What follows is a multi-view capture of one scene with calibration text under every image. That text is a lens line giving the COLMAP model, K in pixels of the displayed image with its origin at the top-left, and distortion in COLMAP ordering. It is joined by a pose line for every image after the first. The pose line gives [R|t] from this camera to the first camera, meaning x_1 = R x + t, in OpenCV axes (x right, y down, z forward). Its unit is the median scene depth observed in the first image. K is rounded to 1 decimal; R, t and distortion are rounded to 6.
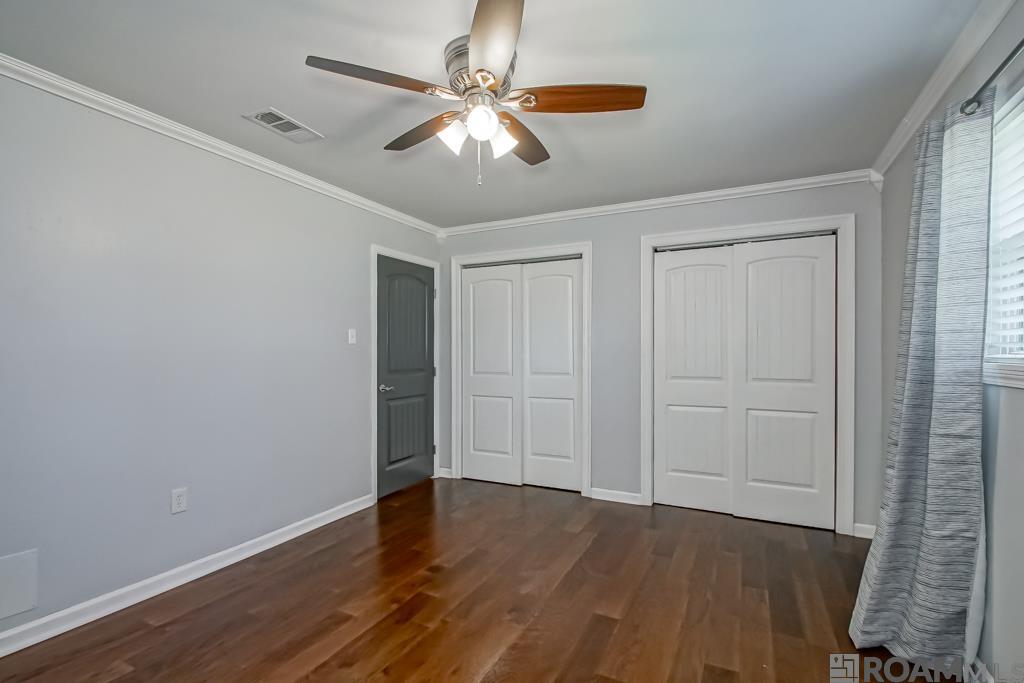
lens RADIAL K [[470.0, 0, 509.5], [0, 470.0, 348.1], [0, 0, 1]] dist [0.032672, -0.026403]
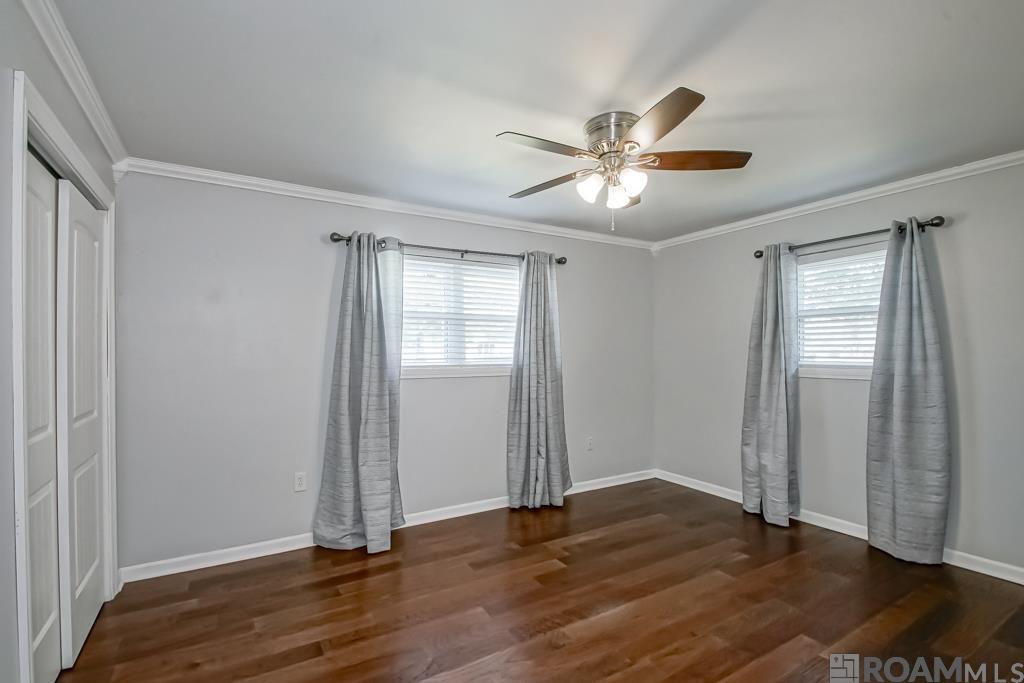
lens RADIAL K [[470.0, 0, 509.5], [0, 470.0, 348.1], [0, 0, 1]] dist [0.032672, -0.026403]
pose [[-0.848033, 0.002025, 0.529940, -0.427984], [-0.001206, 0.999983, -0.005751, -0.041424], [-0.529942, -0.005516, -0.848016, 1.921280]]
